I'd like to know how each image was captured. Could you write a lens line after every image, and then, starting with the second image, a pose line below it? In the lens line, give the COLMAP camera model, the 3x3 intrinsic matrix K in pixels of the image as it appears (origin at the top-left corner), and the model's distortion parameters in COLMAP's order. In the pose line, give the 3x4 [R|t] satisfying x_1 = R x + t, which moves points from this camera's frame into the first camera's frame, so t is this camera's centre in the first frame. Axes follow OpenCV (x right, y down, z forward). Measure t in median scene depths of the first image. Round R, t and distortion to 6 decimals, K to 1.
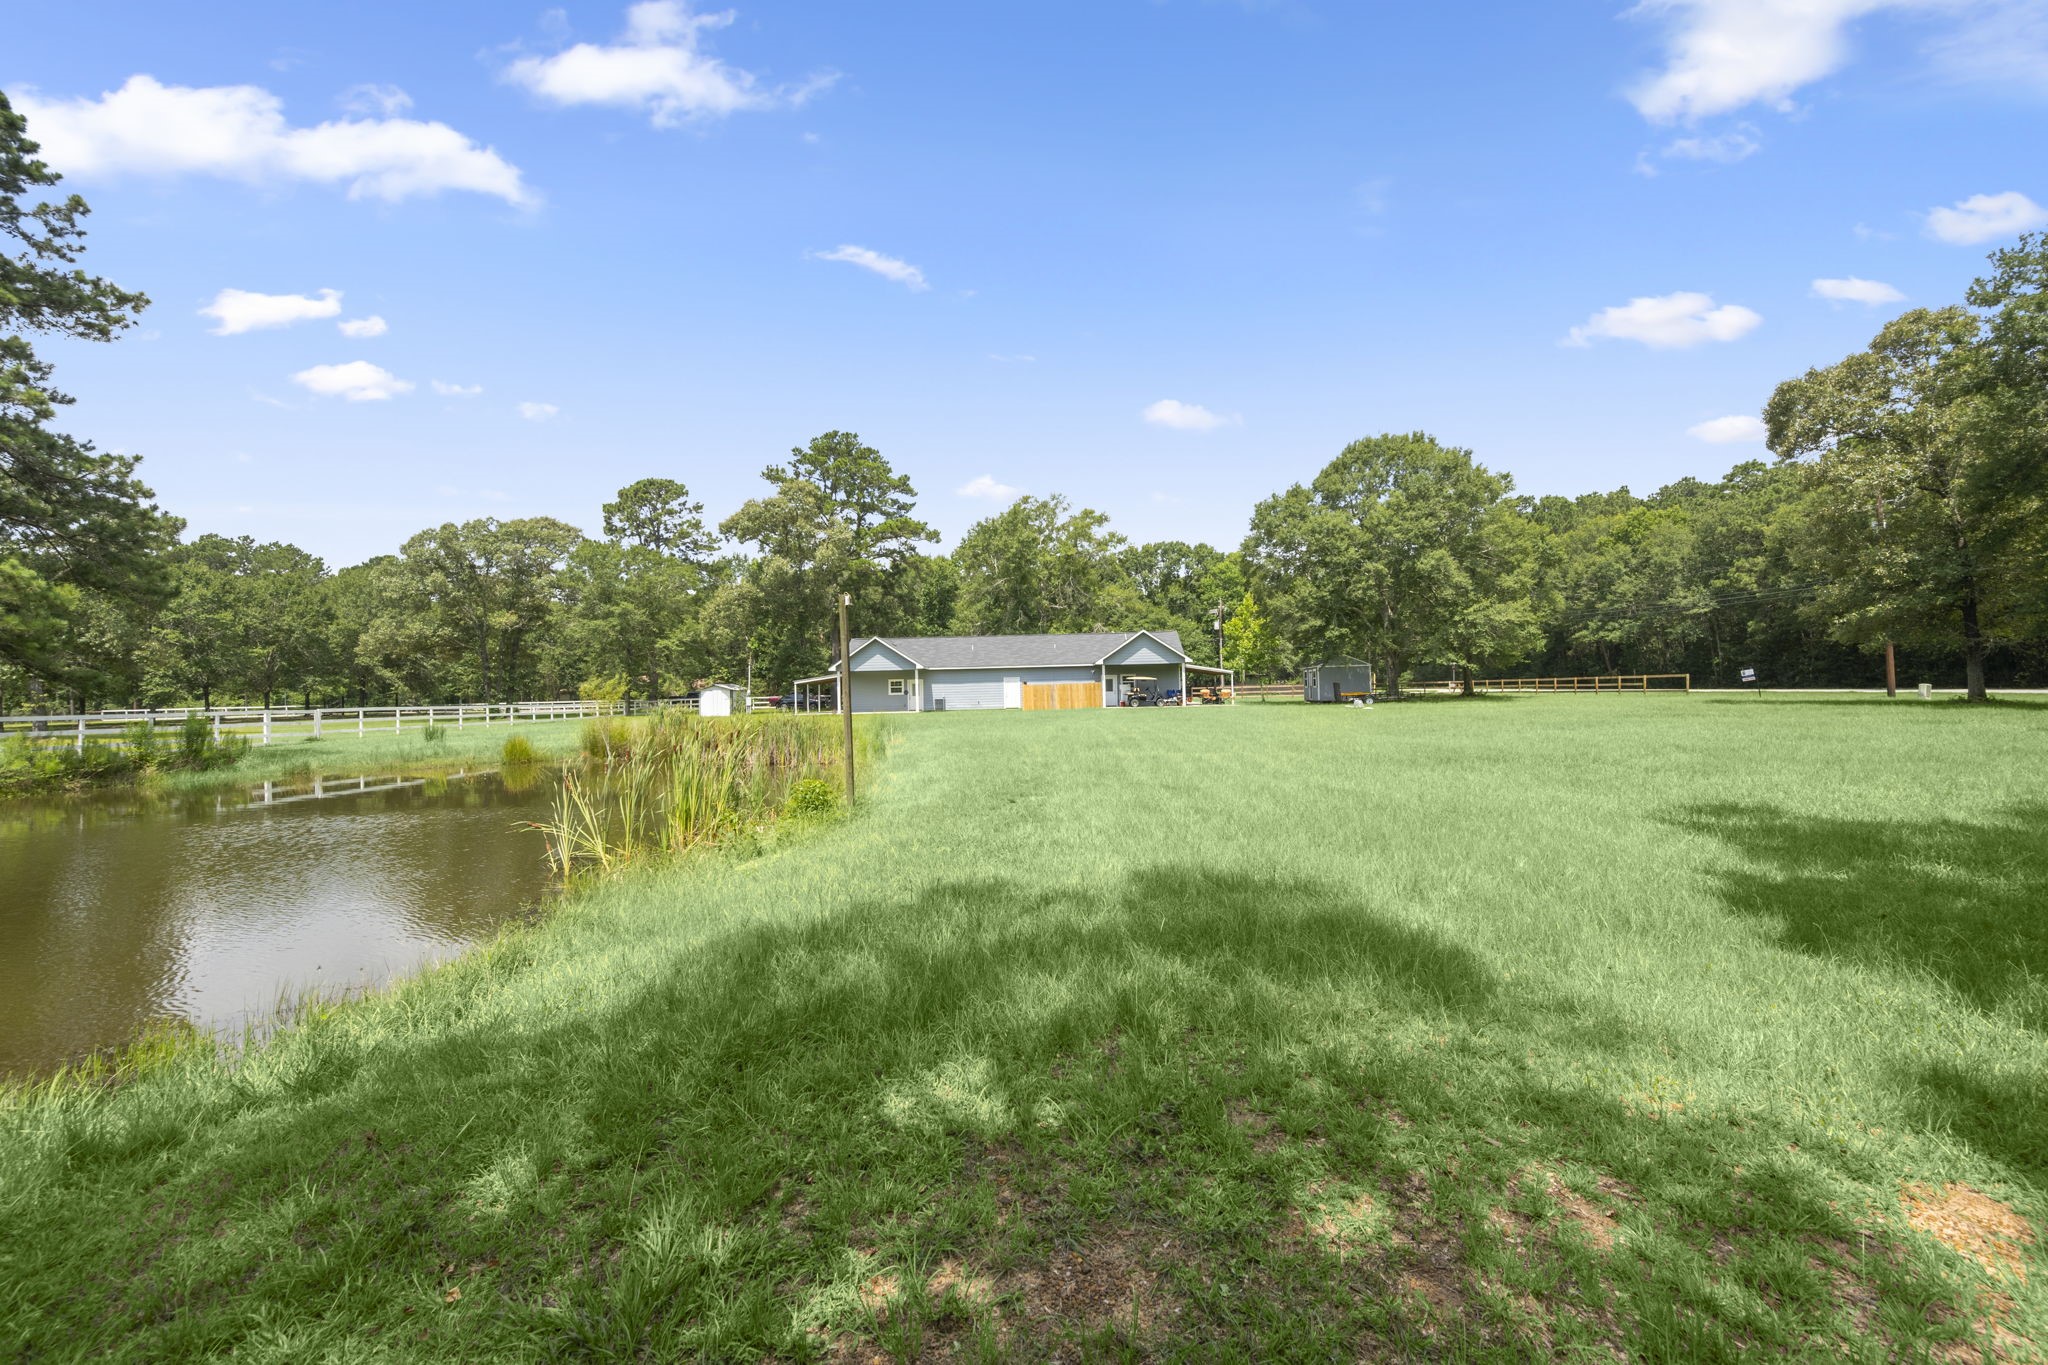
lens RADIAL K [[837.8, 0, 1024.0], [0, 837.8, 682.5], [0, 0, 1]] dist [0.001428, 0.000194]
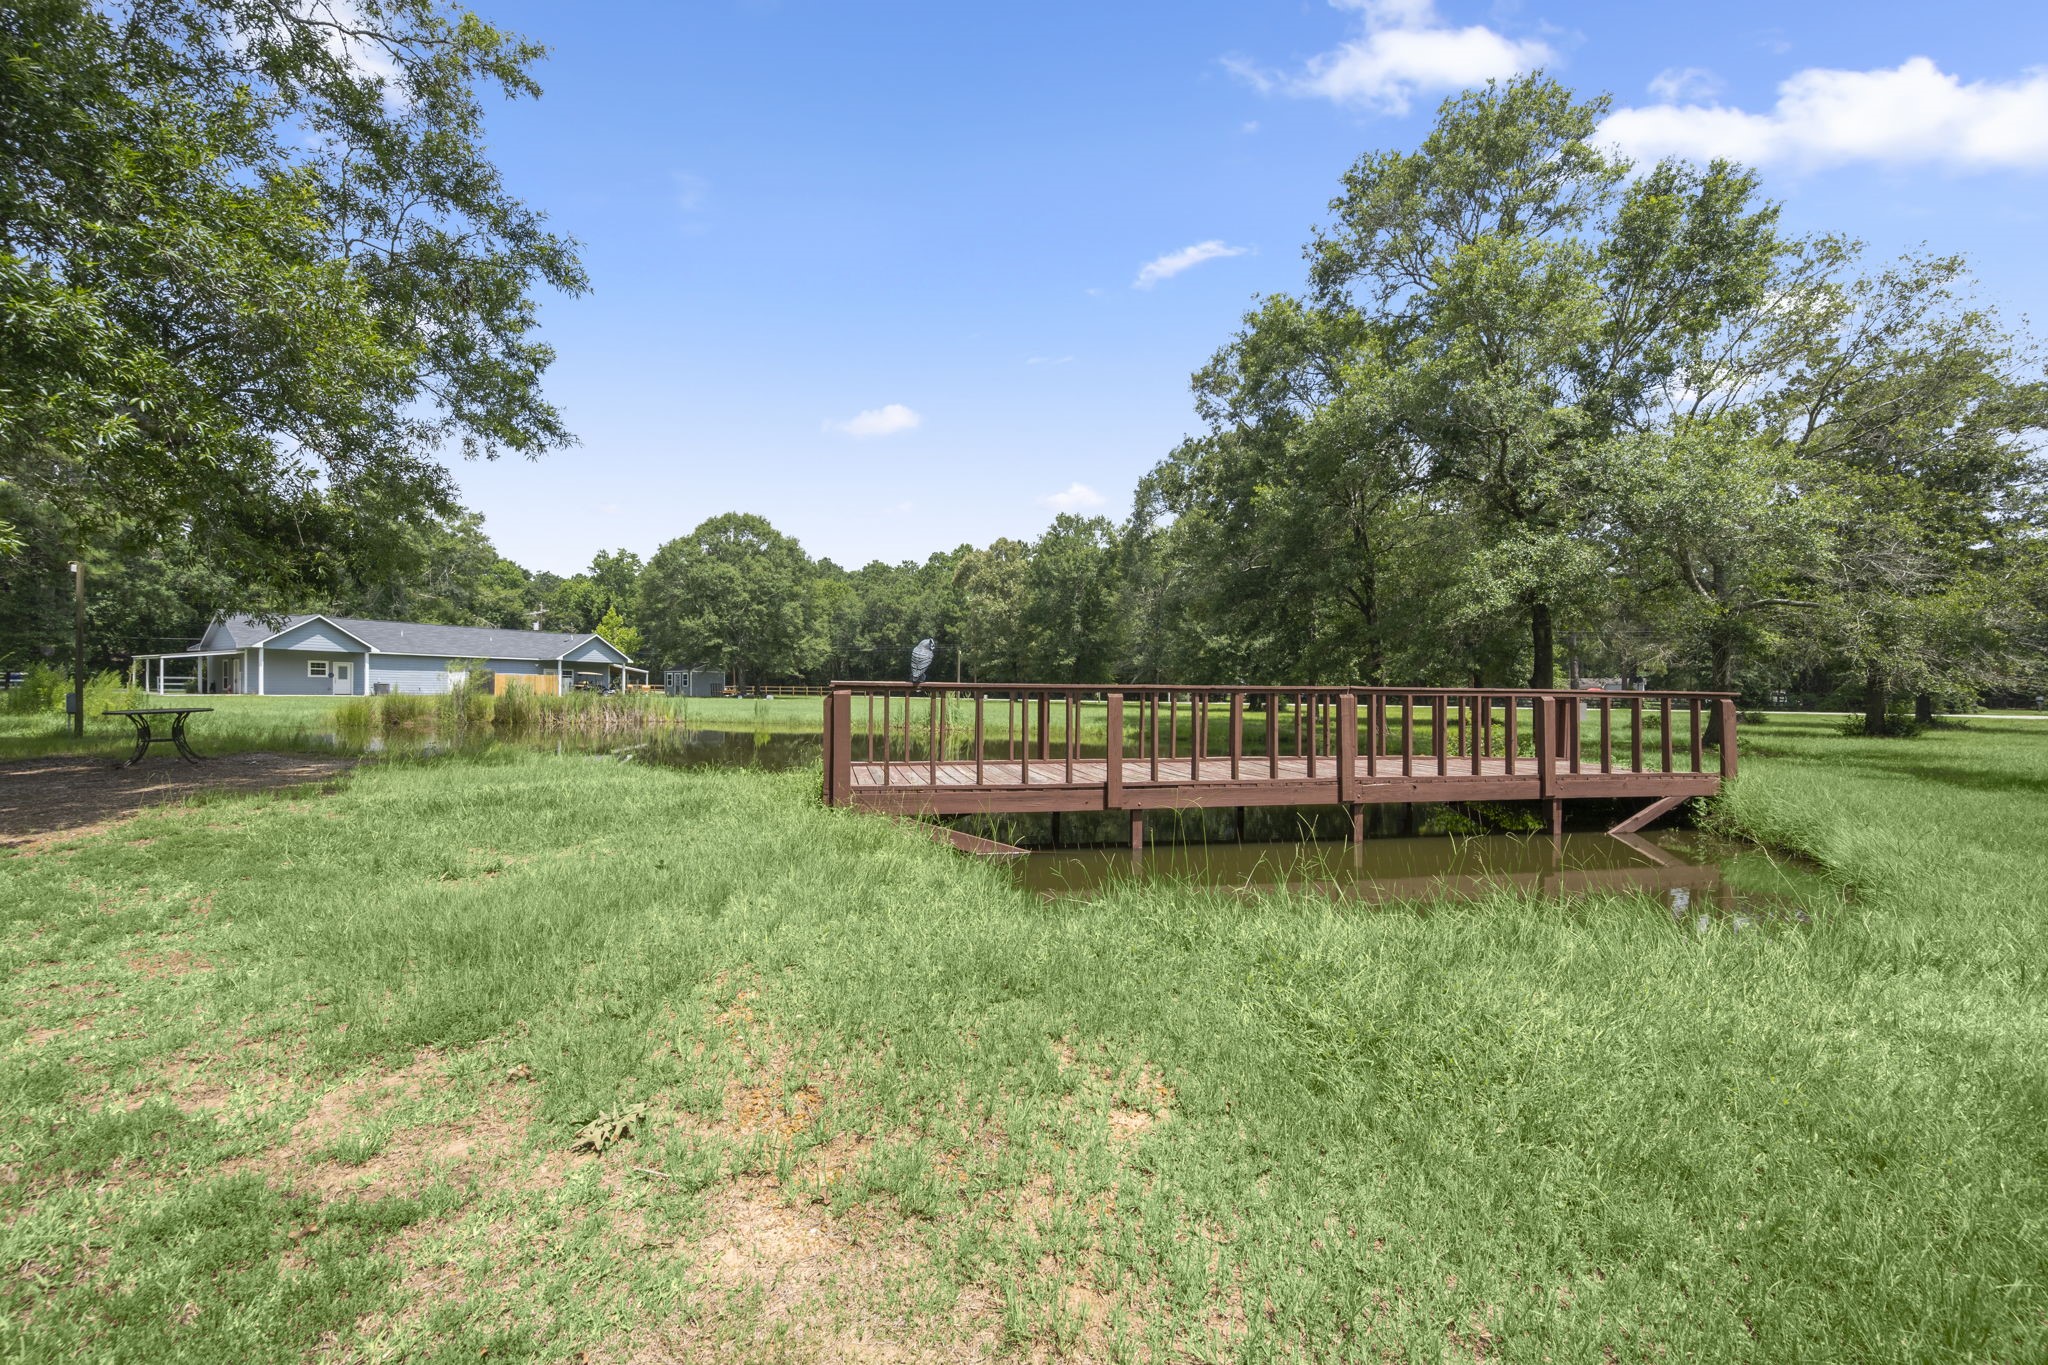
lens RADIAL K [[835.8, 0, 1049.2], [0, 835.8, 685.4], [0, 0, 1]] dist [-0.000595, -0.000117]
pose [[0.483987, 0.038880, 0.874211, -0.587286], [-0.034696, 0.999080, -0.025225, 0.019475], [-0.874387, -0.018123, 0.484891, -0.170586]]
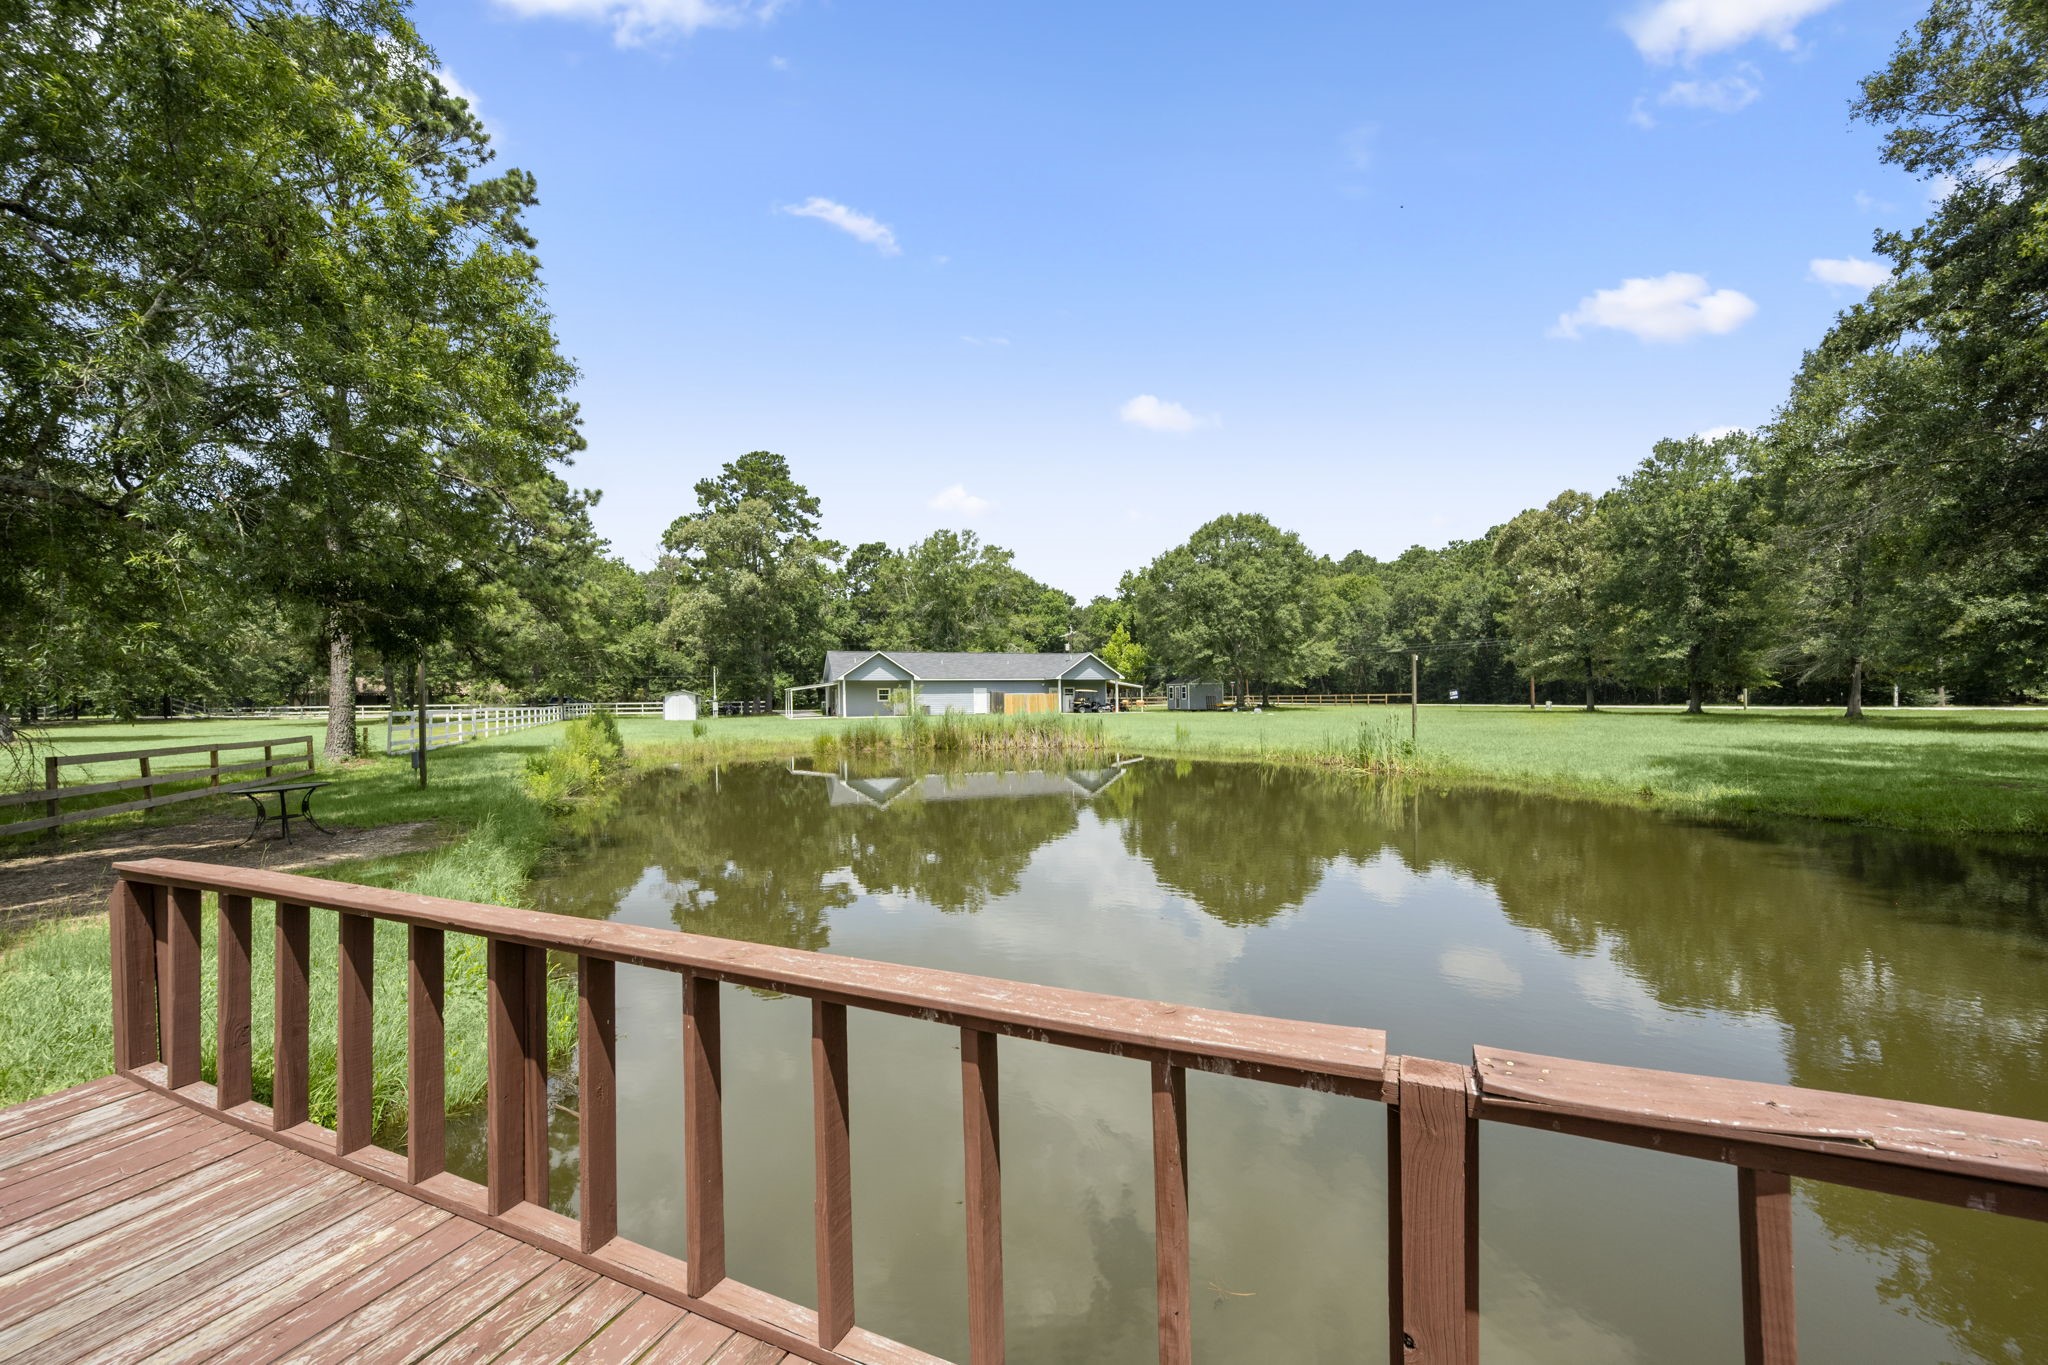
lens RADIAL K [[835.0, 0, 1019.1], [0, 835.0, 710.1], [0, 0, 1]] dist [0.000853, -0.000138]
pose [[0.928851, 0.006786, 0.370391, -0.416127], [-0.014842, 0.999711, 0.018904, 0.001889], [-0.370156, -0.023057, 0.928684, -0.137254]]
